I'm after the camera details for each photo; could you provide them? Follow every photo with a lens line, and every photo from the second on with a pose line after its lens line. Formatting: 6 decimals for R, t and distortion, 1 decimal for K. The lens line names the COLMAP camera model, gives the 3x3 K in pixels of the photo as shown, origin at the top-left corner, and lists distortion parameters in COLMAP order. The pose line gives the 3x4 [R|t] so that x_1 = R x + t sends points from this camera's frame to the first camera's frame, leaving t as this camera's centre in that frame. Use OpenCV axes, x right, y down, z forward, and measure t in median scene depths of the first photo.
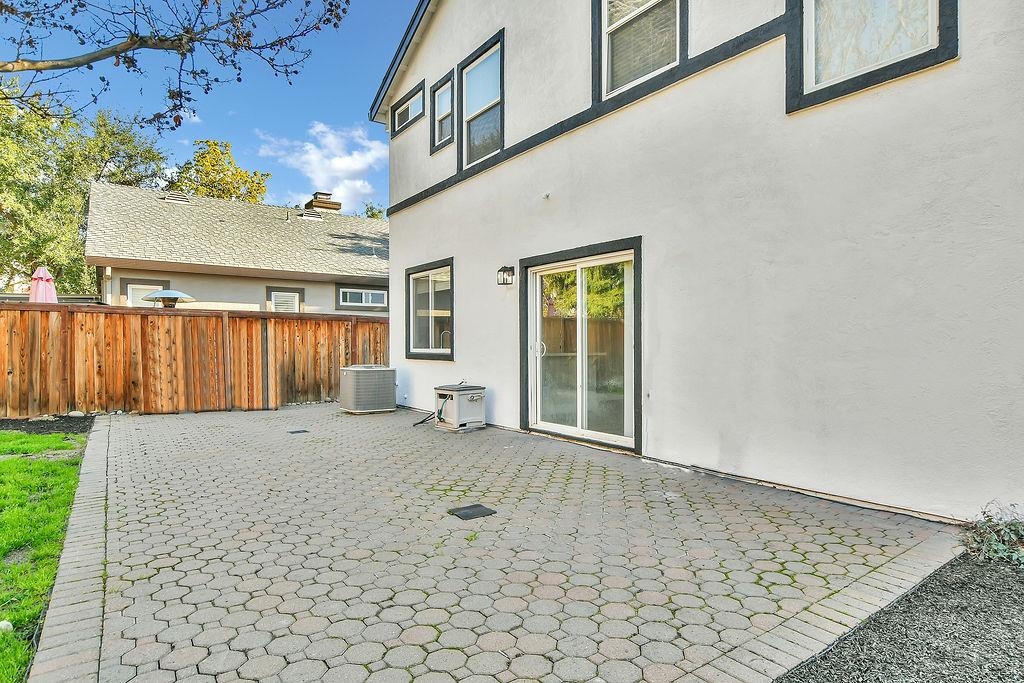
lens RADIAL K [[562.8, 0, 511.1], [0, 562.8, 353.3], [0, 0, 1]] dist [-0.001449, -0.000357]
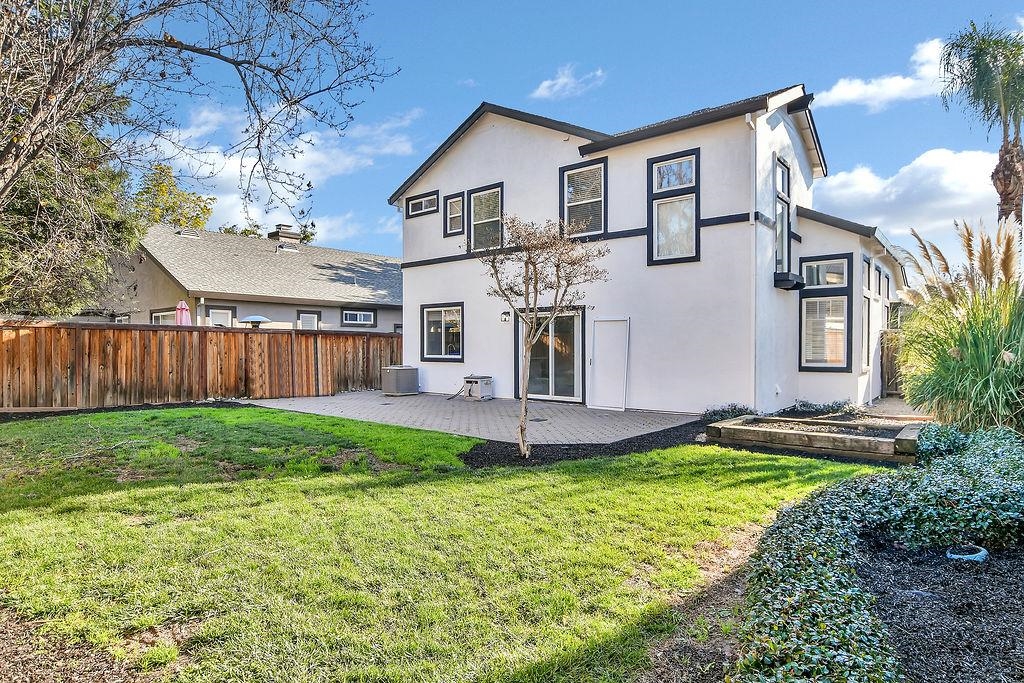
lens RADIAL K [[562.8, 0, 511.1], [0, 562.8, 353.3], [0, 0, 1]] dist [-0.001449, -0.000357]
pose [[0.969262, -0.002497, 0.246018, -0.343823], [0.003196, 0.999992, -0.002441, -0.009045], [-0.246010, 0.003152, 0.969262, -0.616400]]
